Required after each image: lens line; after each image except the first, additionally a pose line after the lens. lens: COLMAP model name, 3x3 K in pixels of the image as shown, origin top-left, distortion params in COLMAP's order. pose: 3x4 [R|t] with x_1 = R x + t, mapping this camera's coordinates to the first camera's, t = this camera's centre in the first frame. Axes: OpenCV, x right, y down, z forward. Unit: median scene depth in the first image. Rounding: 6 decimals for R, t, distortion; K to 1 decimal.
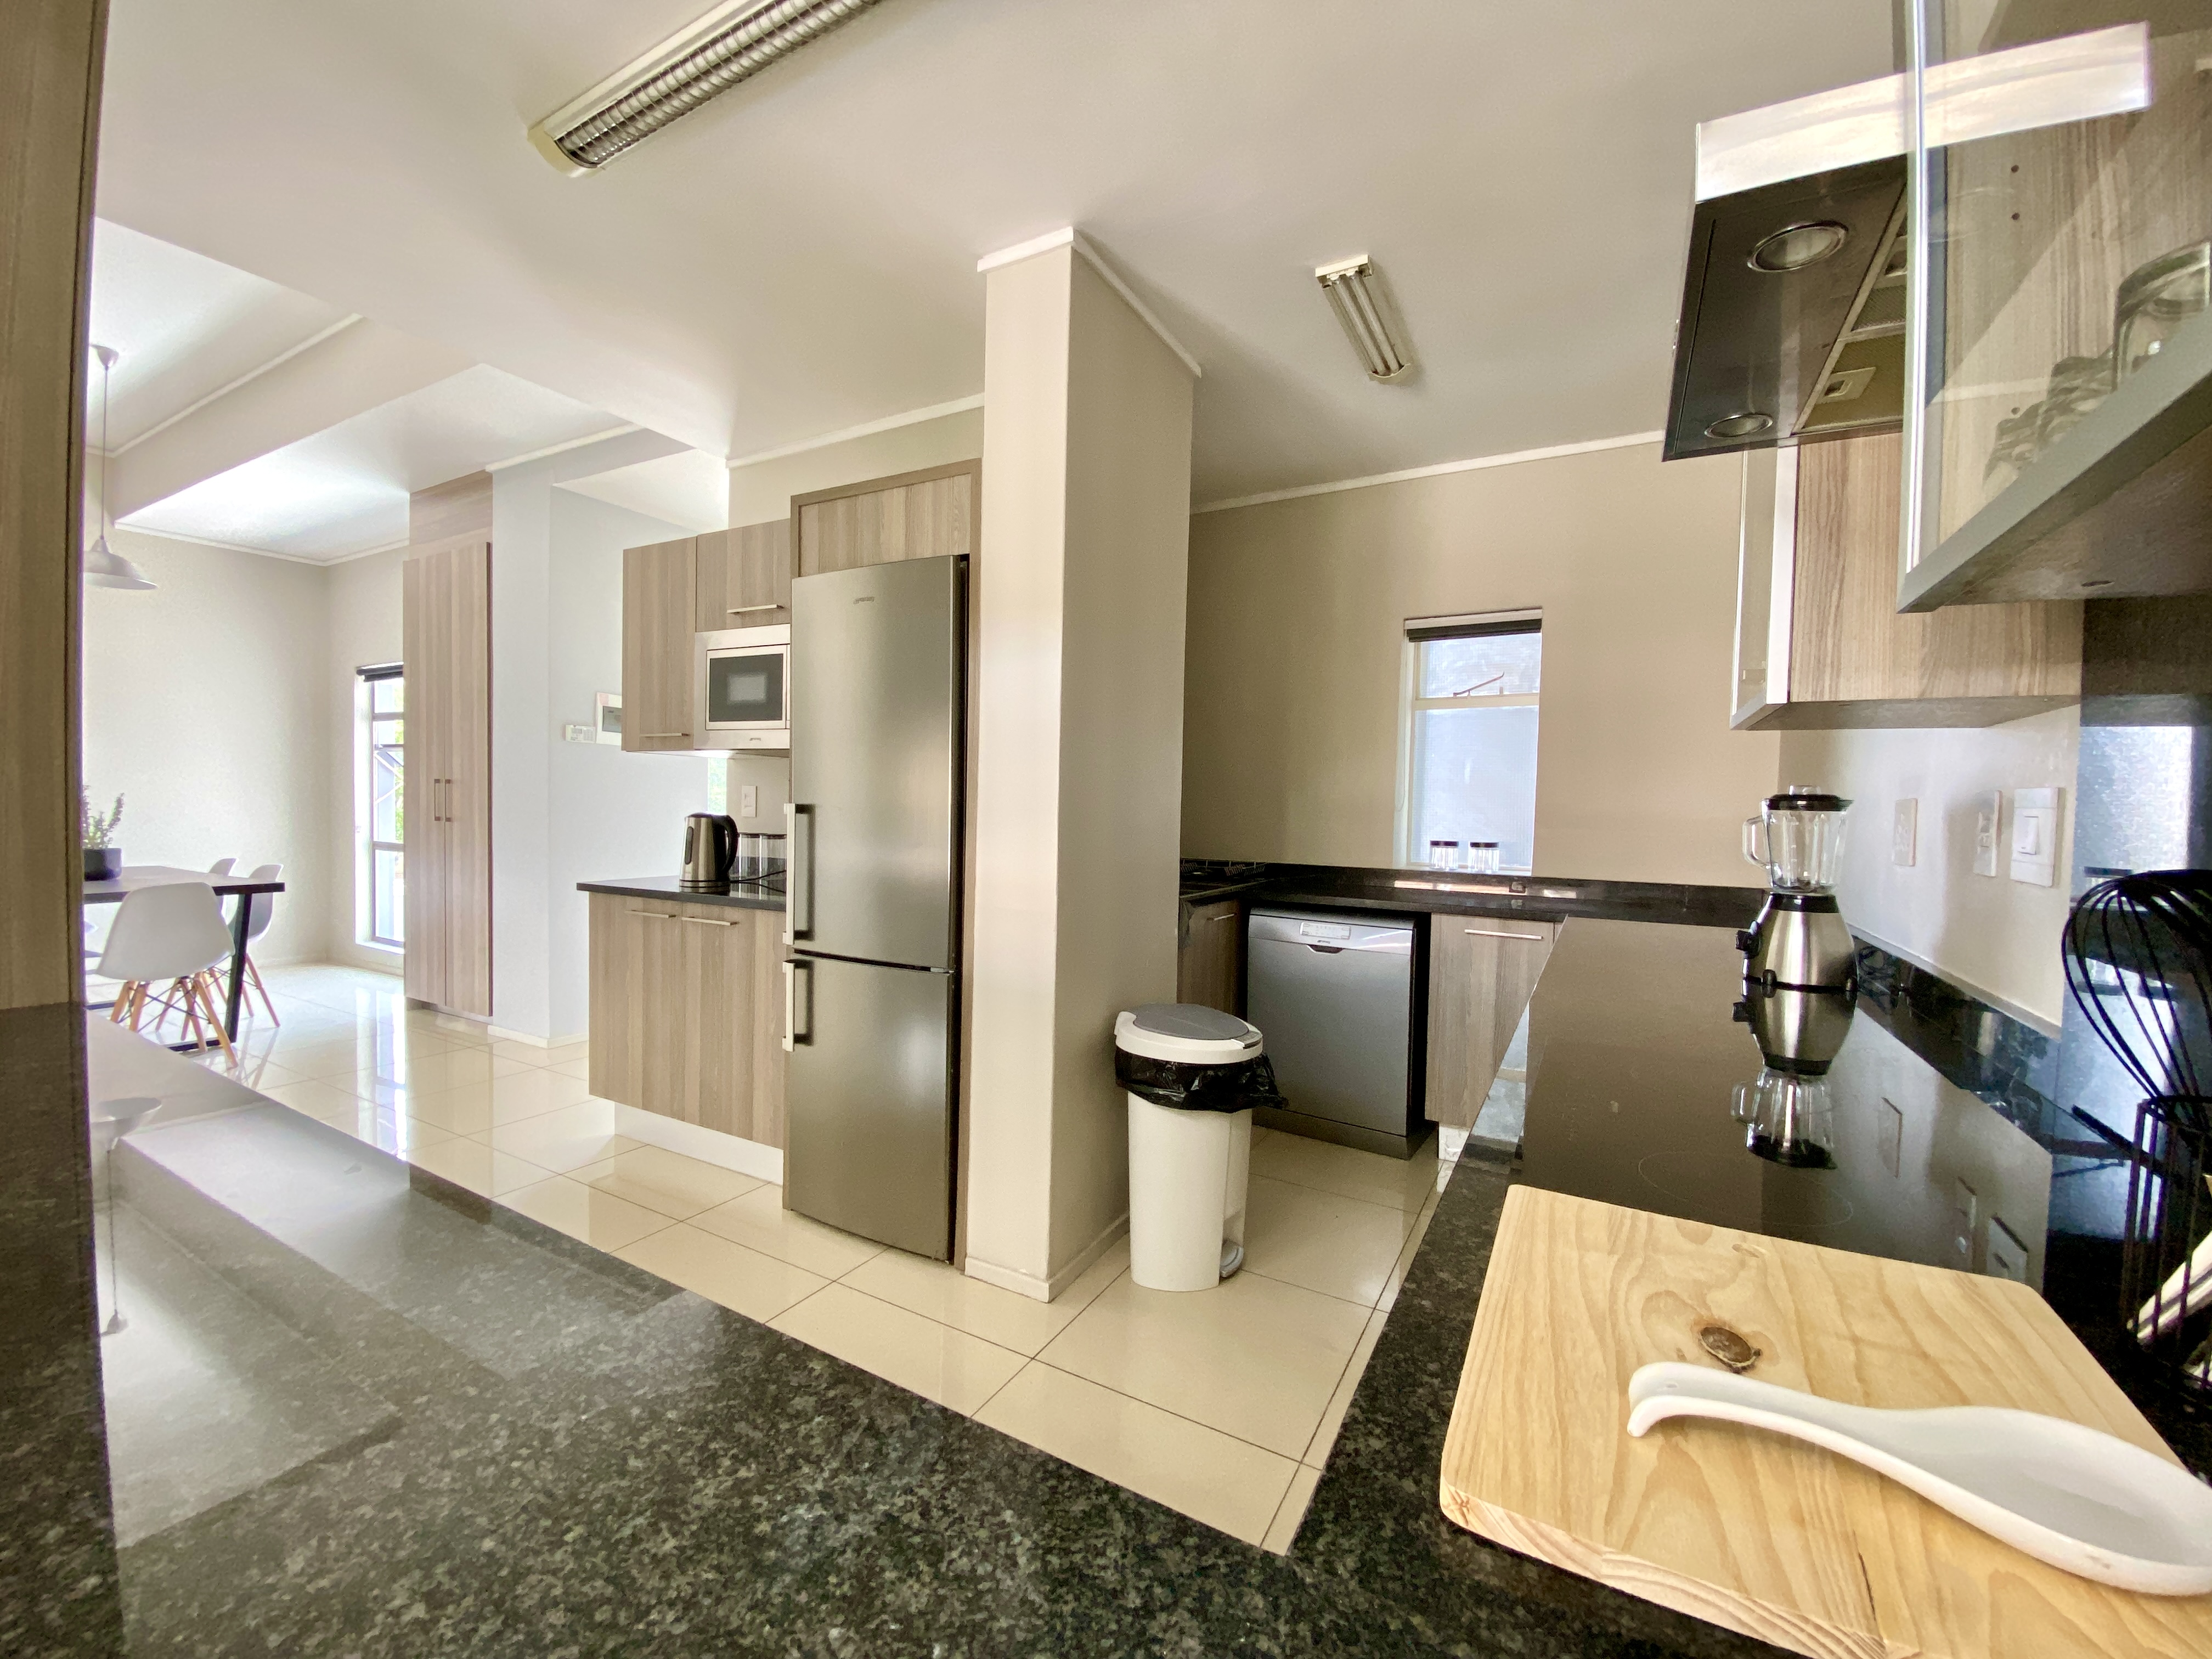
lens RADIAL K [[900.2, 0, 1087.0], [0, 900.2, 828.9], [0, 0, 1]] dist [0.001300, -0.001360]
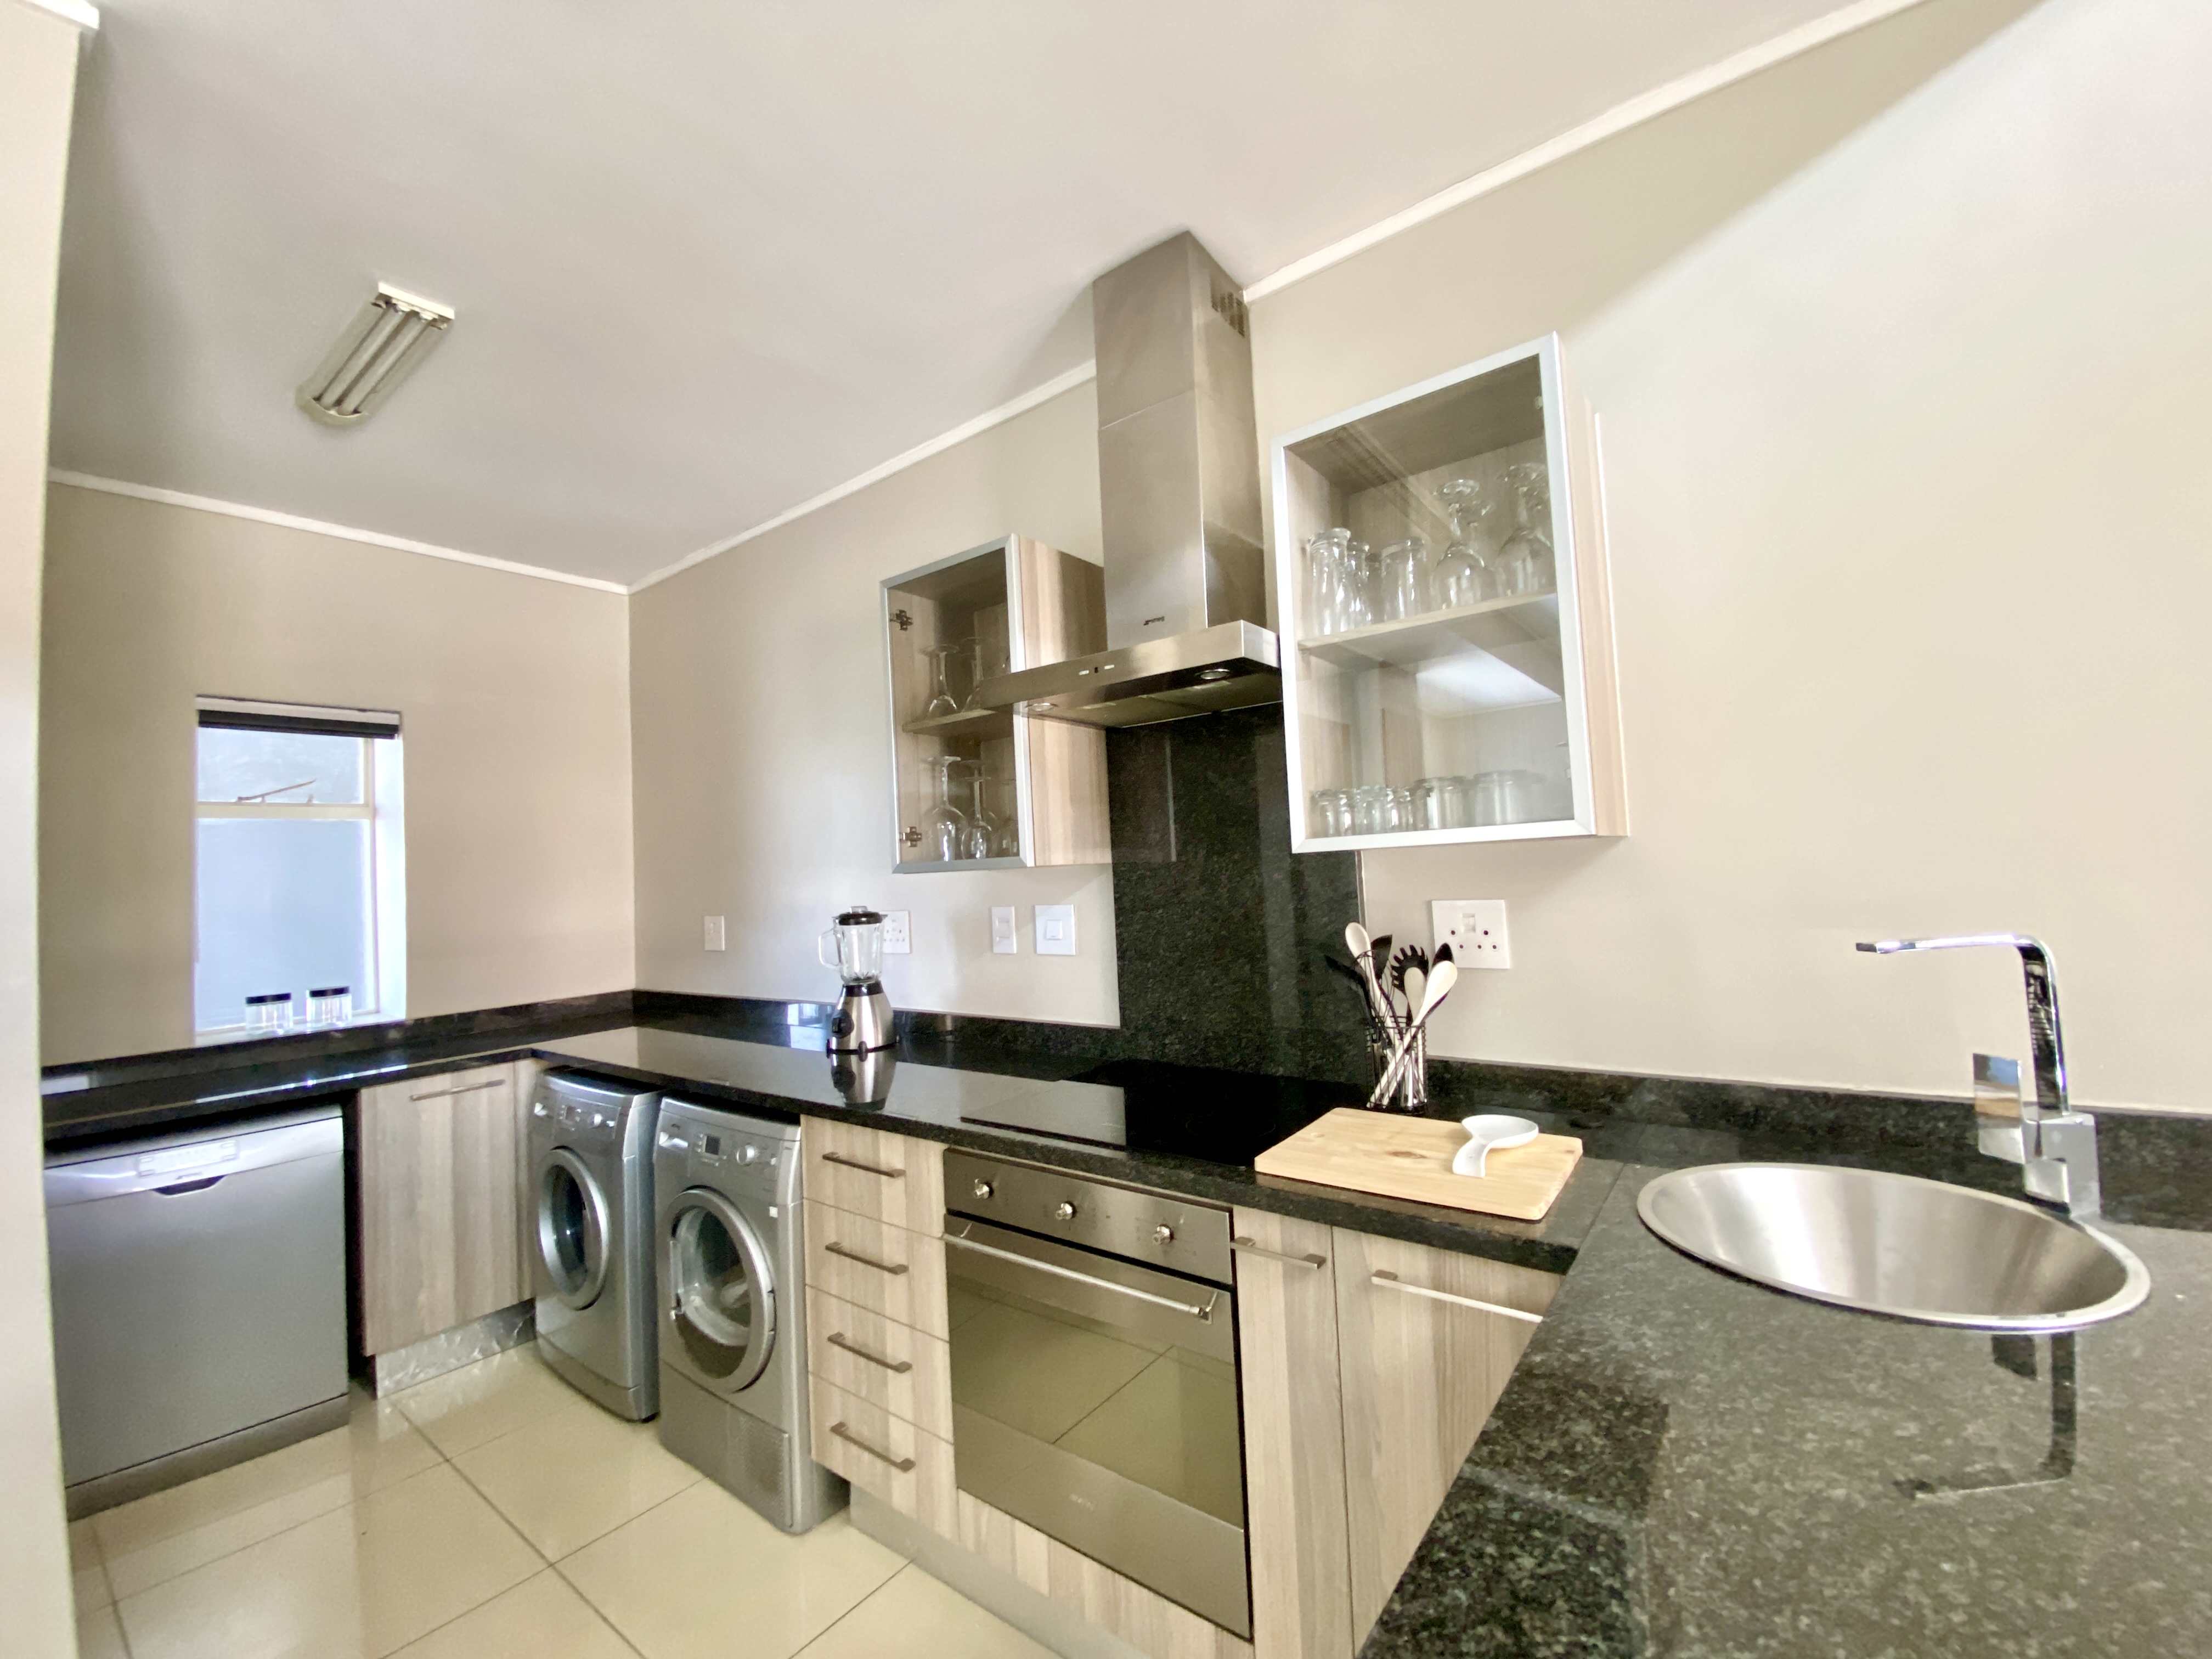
lens RADIAL K [[900.2, 0, 1110.2], [0, 900.2, 820.6], [0, 0, 1]] dist [0.001300, -0.001360]
pose [[0.132401, 0.027964, 0.990802, -0.432587], [0.082241, 0.995845, -0.039096, -0.073569], [-0.987779, 0.086660, 0.129552, 0.316839]]
